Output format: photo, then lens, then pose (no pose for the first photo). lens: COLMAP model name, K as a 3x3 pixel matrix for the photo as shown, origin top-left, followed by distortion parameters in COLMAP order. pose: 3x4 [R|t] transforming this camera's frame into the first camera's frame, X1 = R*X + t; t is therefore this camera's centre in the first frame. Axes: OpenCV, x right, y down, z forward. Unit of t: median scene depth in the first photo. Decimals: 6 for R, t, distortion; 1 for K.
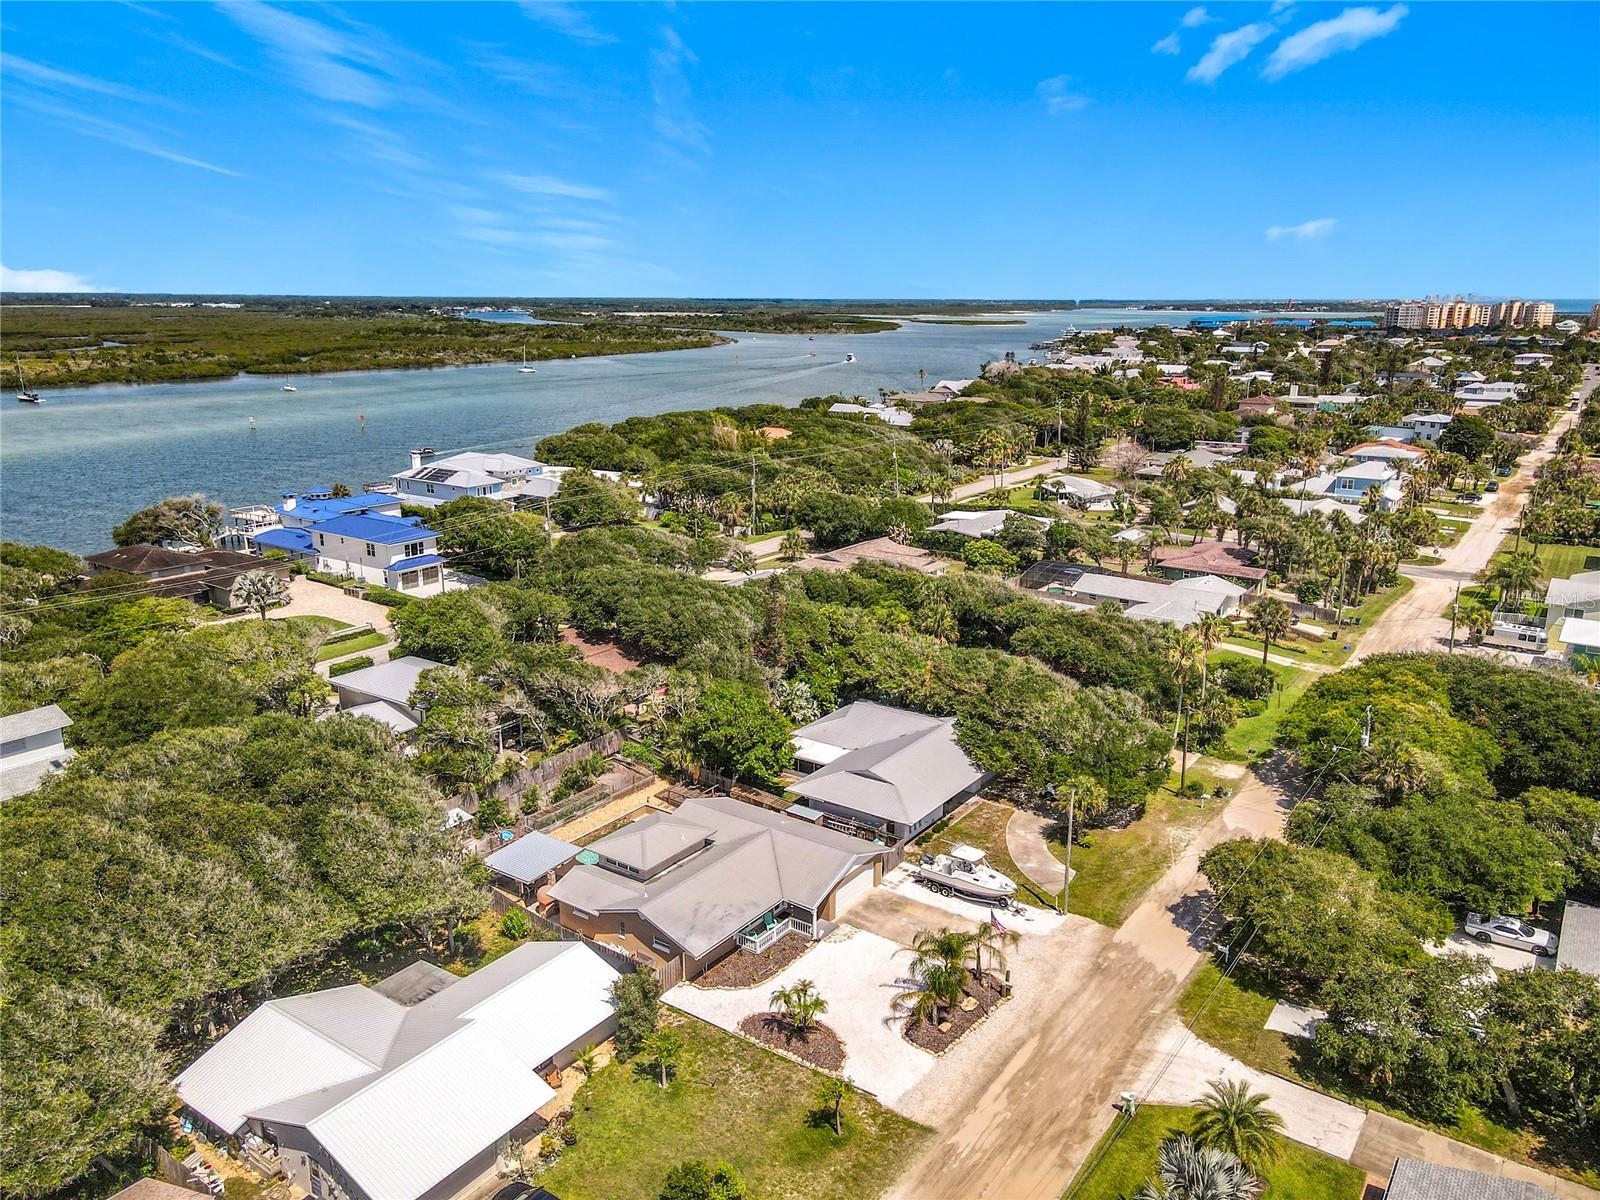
lens RADIAL K [[1193.7, 0, 815.6], [0, 1193.7, 545.4], [0, 0, 1]] dist [0.050709, 0.004284]
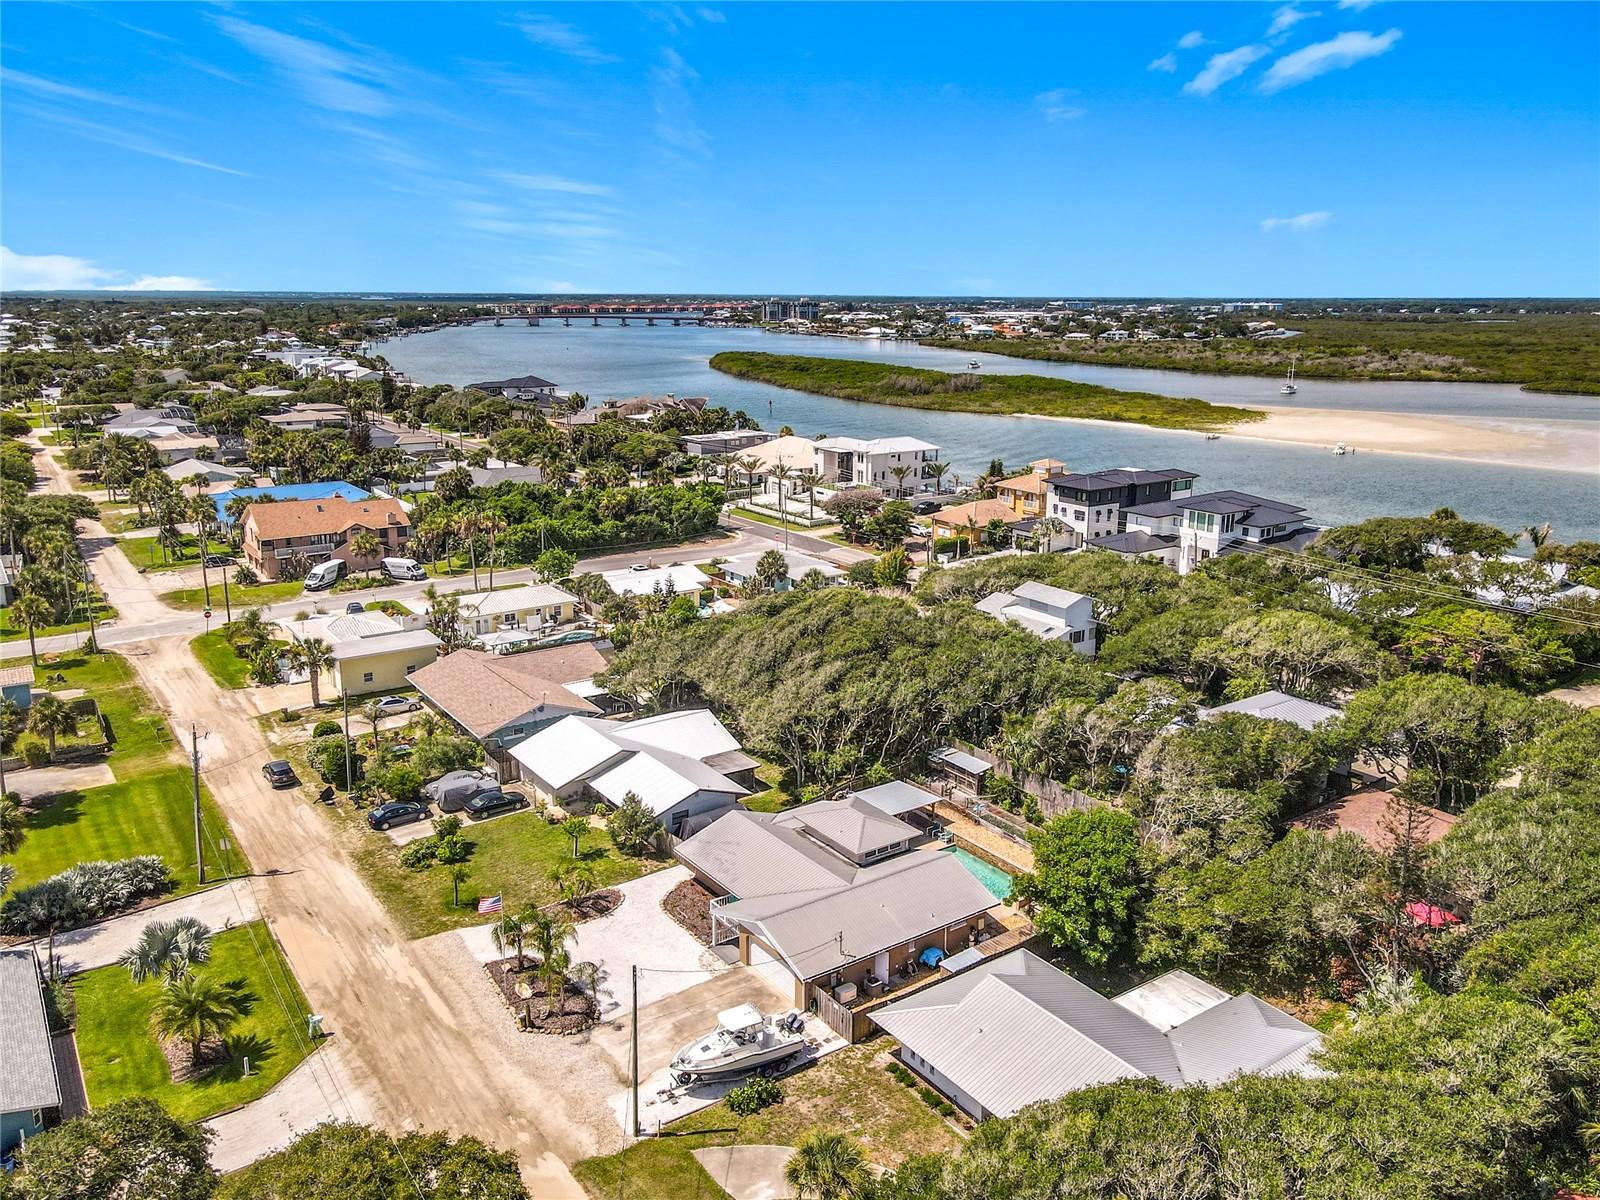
lens RADIAL K [[1205.8, 0, 808.4], [0, 1205.8, 597.9], [0, 0, 1]] dist [0.010113, 0.009489]
pose [[-0.332029, 0.228779, -0.915105, 0.661158], [-0.203297, 0.929986, 0.306261, -0.200698], [0.921101, 0.287726, -0.262272, 1.038922]]
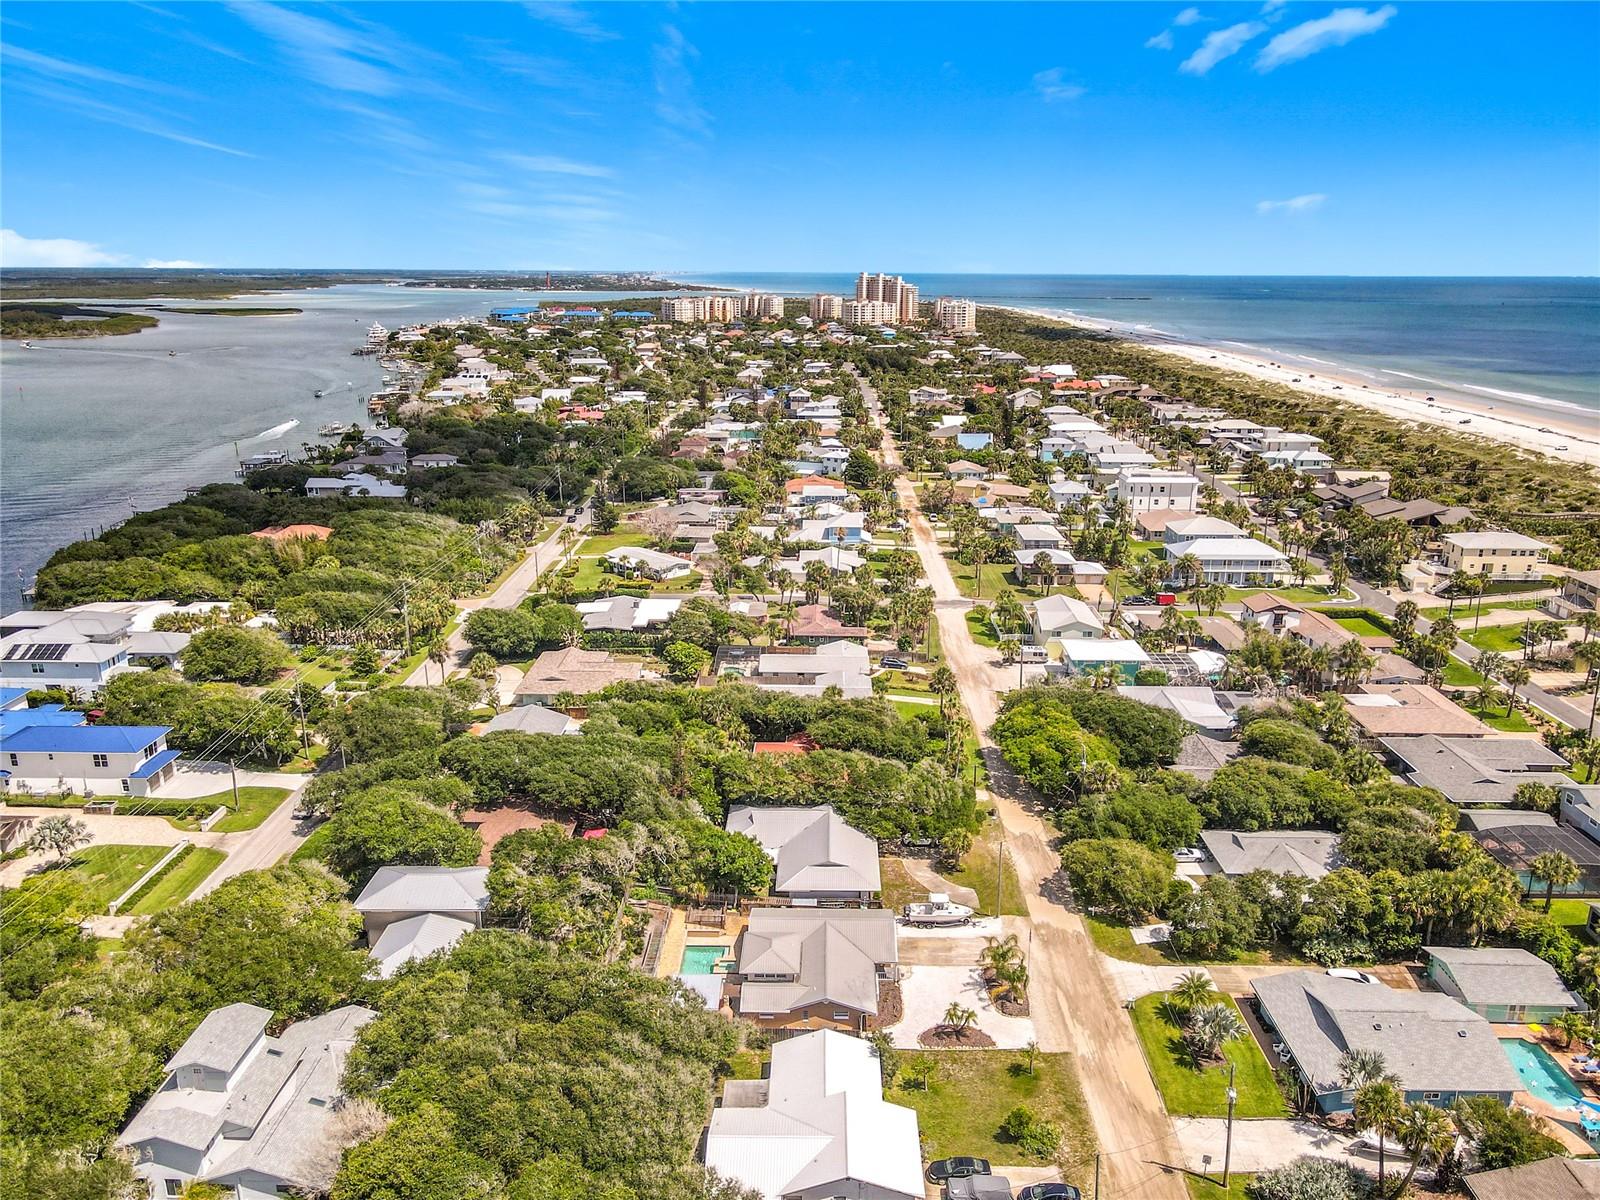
lens RADIAL K [[1205.8, 0, 808.4], [0, 1205.8, 597.9], [0, 0, 1]] dist [0.010113, 0.009489]
pose [[0.828198, -0.154168, 0.538814, -0.726605], [0.116624, 0.987782, 0.103370, -0.285495], [-0.548167, -0.022773, 0.836059, -0.201235]]
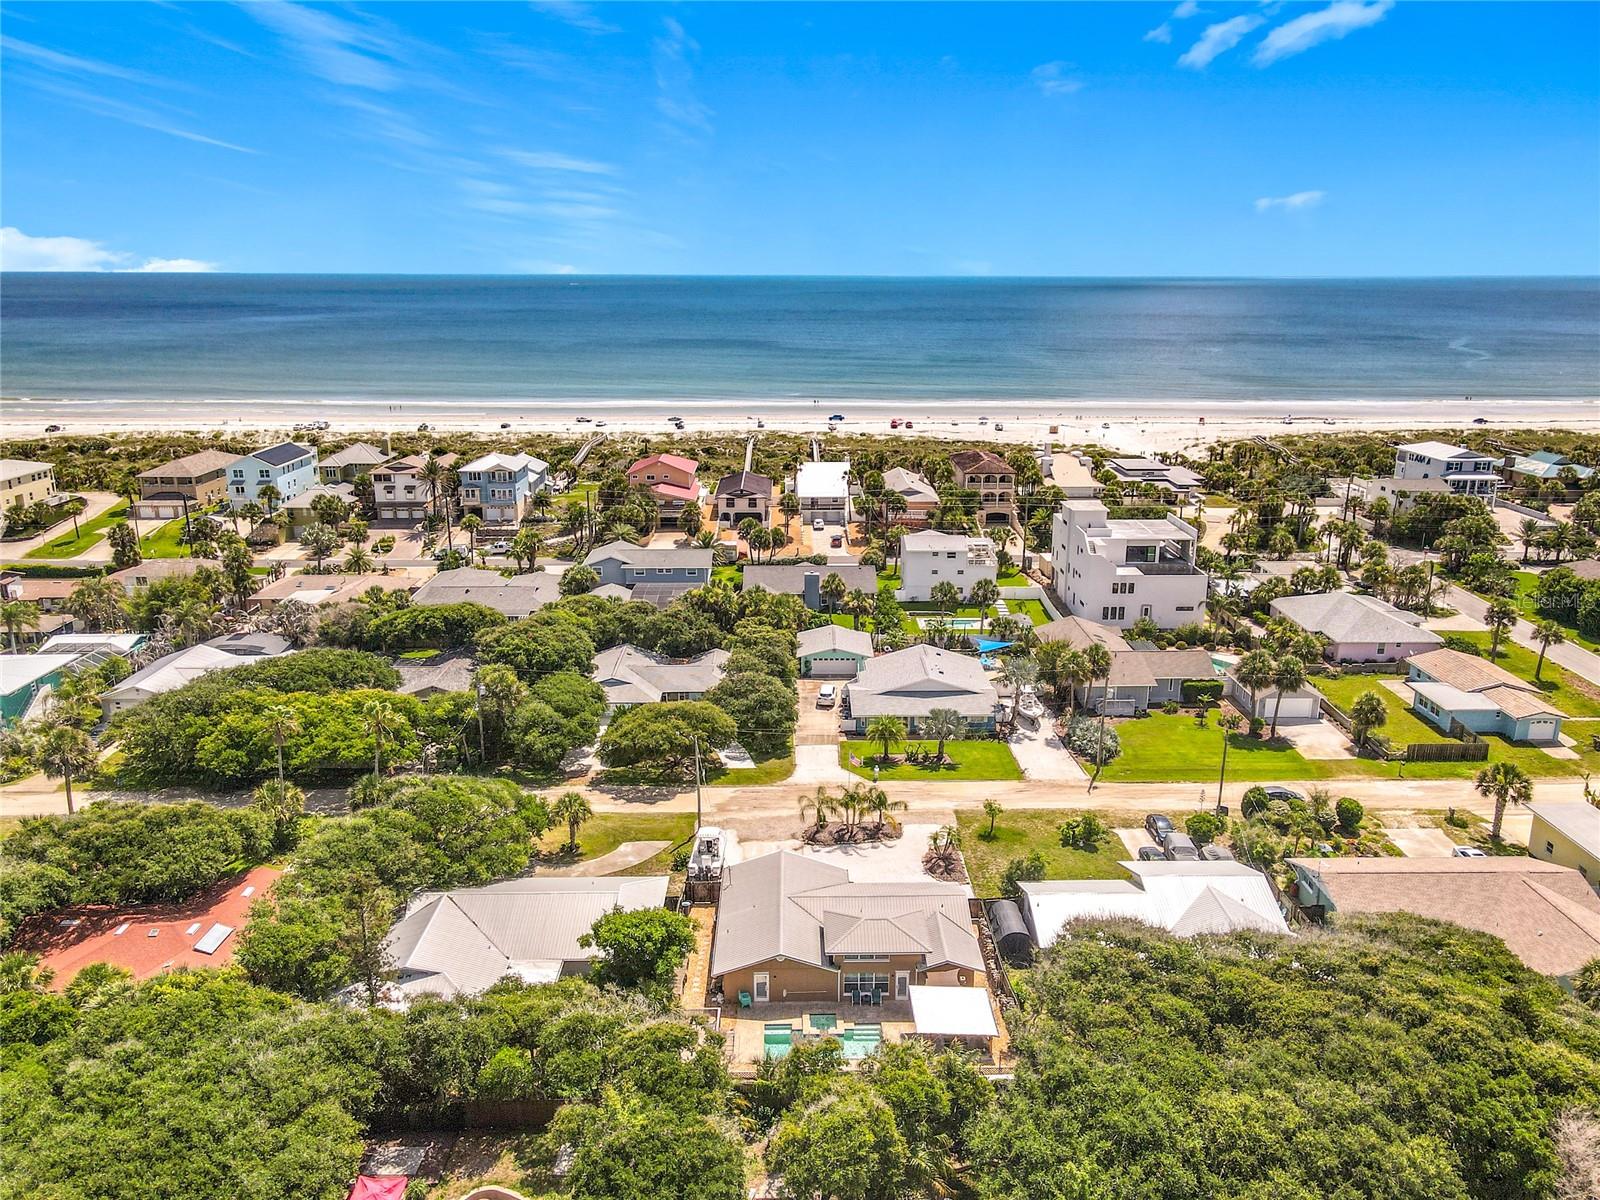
lens RADIAL K [[1197.4, 0, 821.1], [0, 1197.4, 599.0], [0, 0, 1]] dist [-0.003430, 0.067240]
pose [[-0.599277, -0.220946, 0.769448, -0.736414], [0.158287, 0.909480, 0.384436, -0.365664], [-0.784737, 0.352177, -0.510057, 1.294905]]
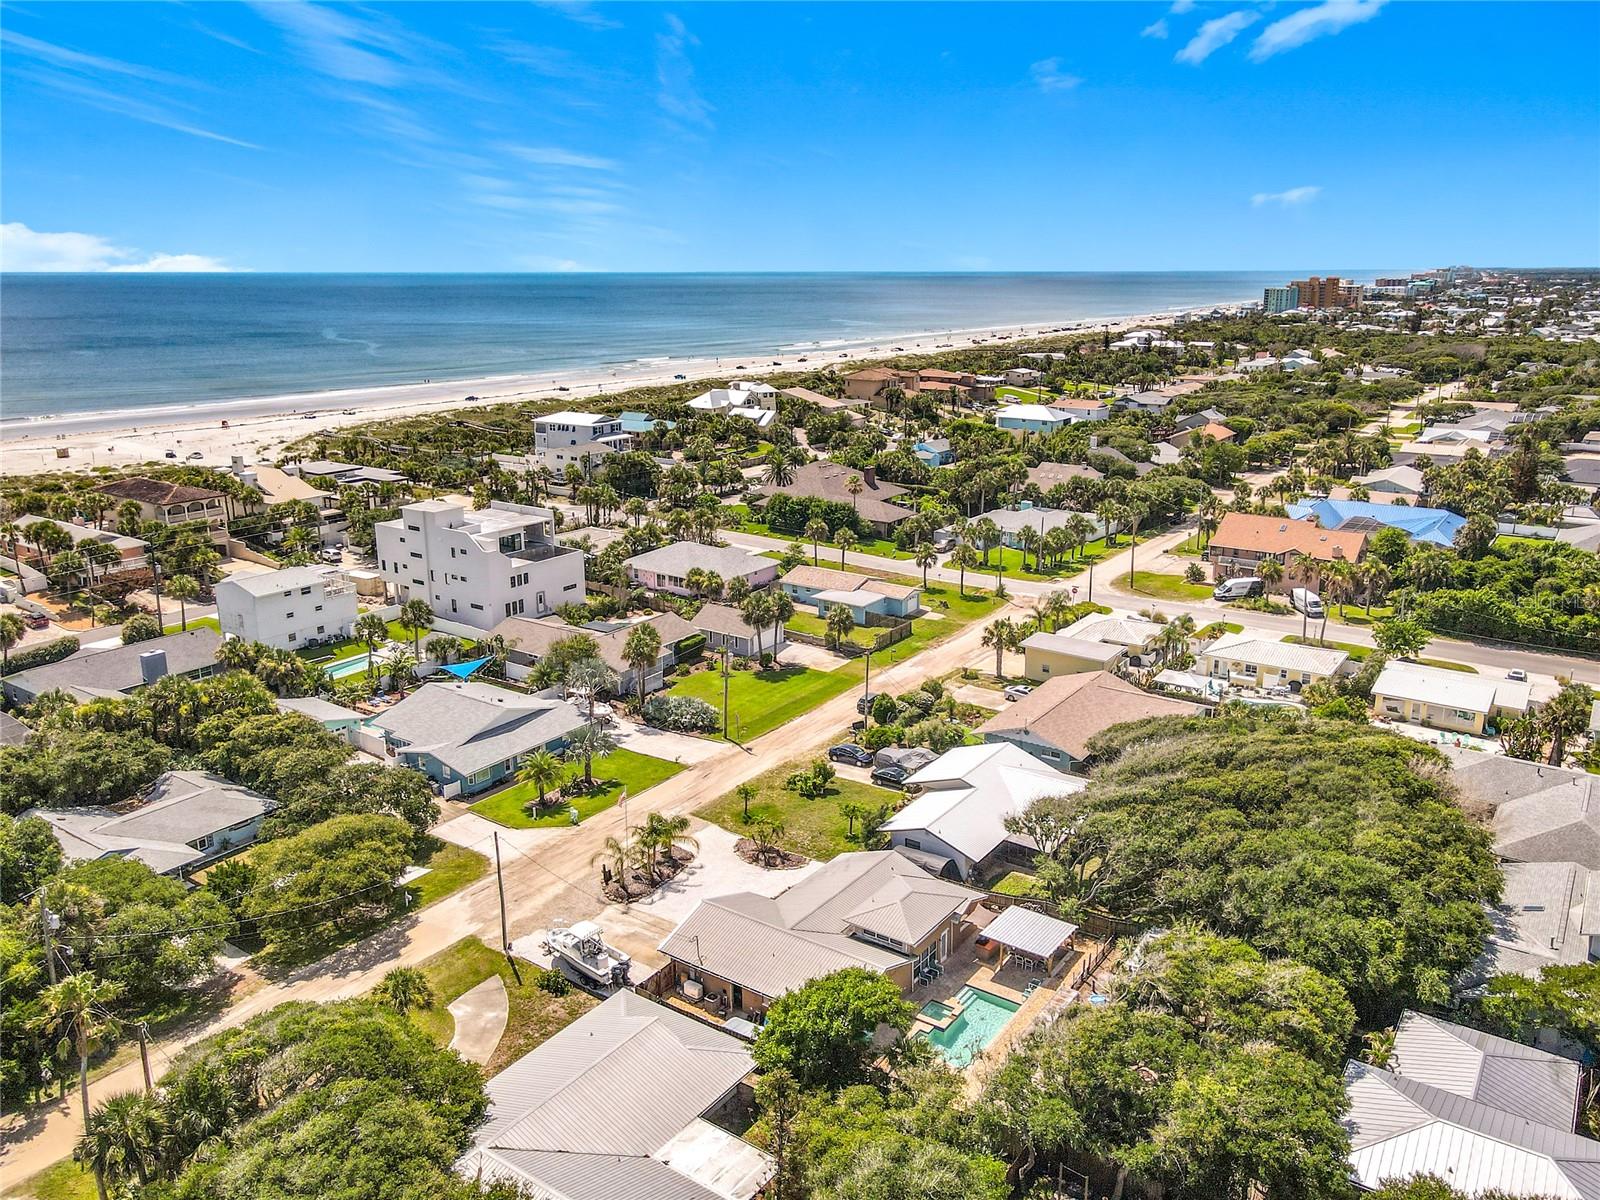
lens RADIAL K [[1197.4, 0, 821.1], [0, 1197.4, 599.0], [0, 0, 1]] dist [-0.003430, 0.067240]
pose [[-0.999989, 0.003266, -0.003512, -0.057250], [0.001277, 0.887141, 0.461497, -0.389955], [0.004623, 0.461487, -0.887135, 1.560985]]
